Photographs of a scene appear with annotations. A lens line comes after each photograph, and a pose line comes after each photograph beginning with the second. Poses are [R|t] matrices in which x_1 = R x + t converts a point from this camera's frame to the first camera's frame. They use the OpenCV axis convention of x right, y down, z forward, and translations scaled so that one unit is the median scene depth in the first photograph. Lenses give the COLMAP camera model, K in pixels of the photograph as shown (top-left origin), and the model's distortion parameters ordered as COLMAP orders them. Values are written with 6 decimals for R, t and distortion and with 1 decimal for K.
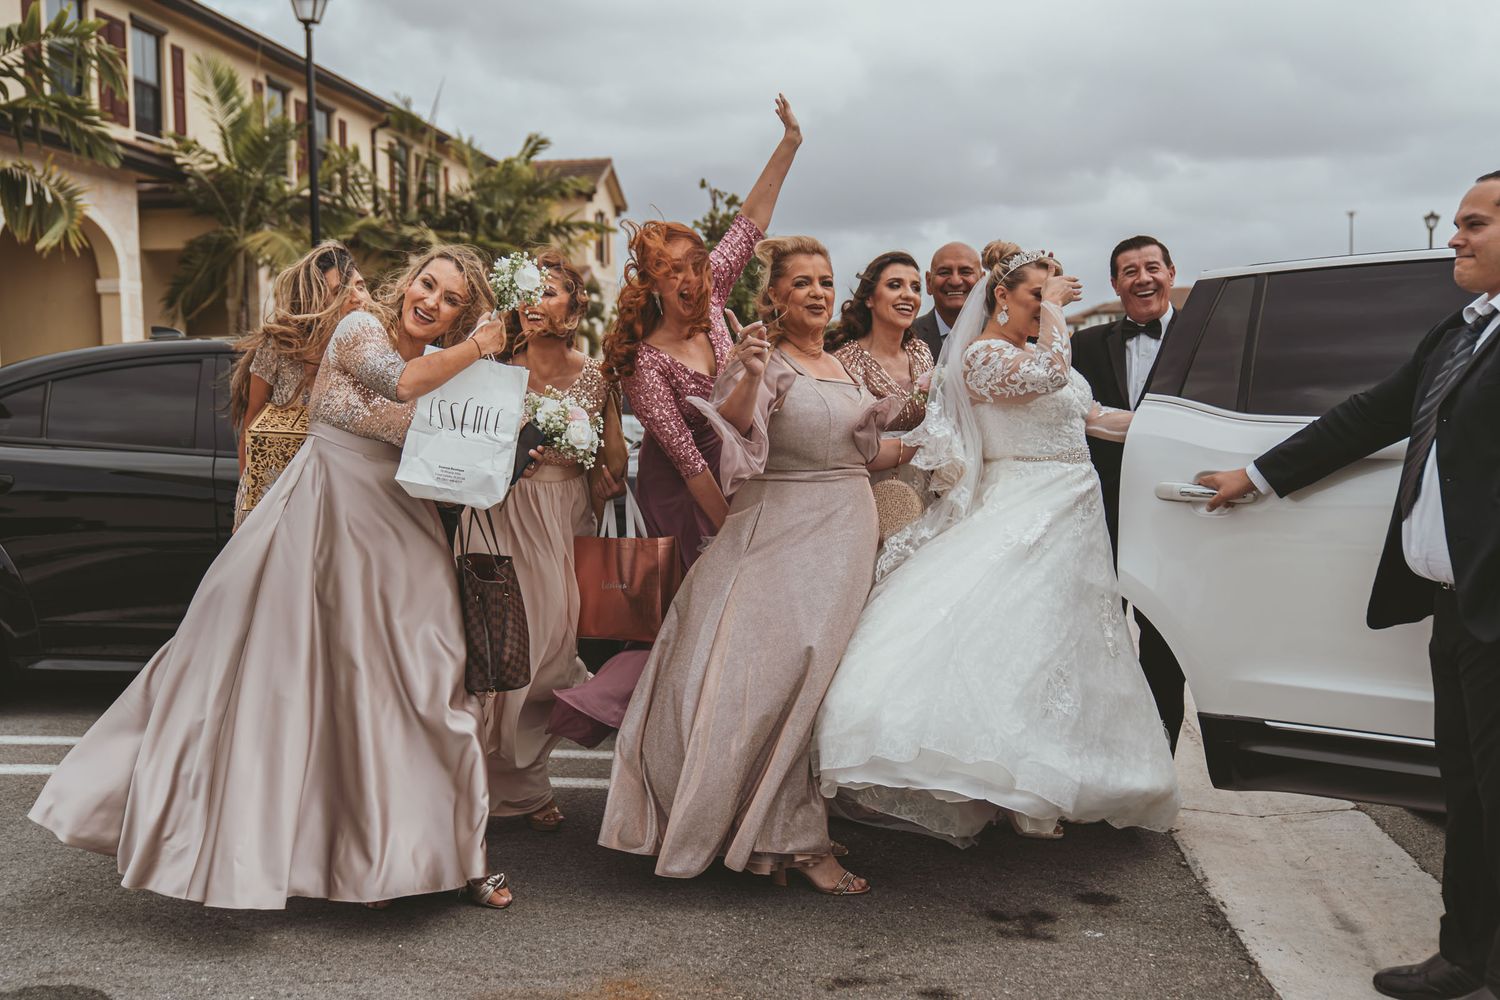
lens RADIAL K [[1425.4, 0, 750.0], [0, 1425.4, 500.0], [0, 0, 1]] dist [-0.005269, -0.003023]
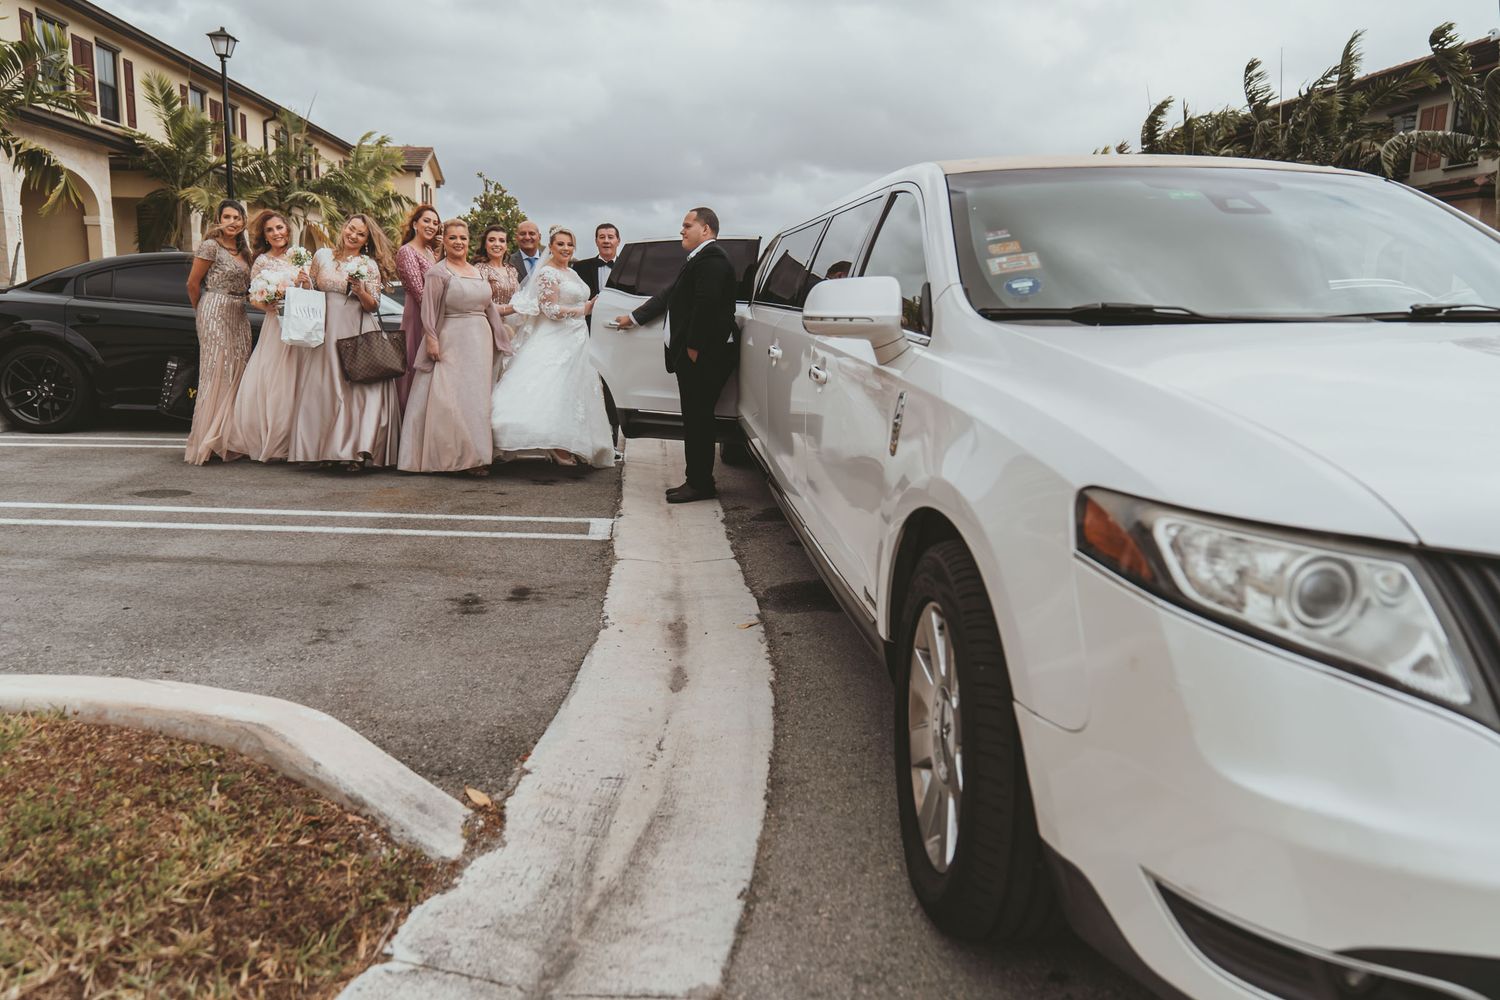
lens RADIAL K [[1015.3, 0, 750.0], [0, 1015.3, 500.0], [0, 0, 1]] dist [-0.031334, 0.007147]
pose [[0.981504, 0.002124, 0.191429, 0.049949], [-0.020918, 0.995141, 0.096210, 0.033976], [-0.190295, -0.098434, 0.976780, -0.239370]]
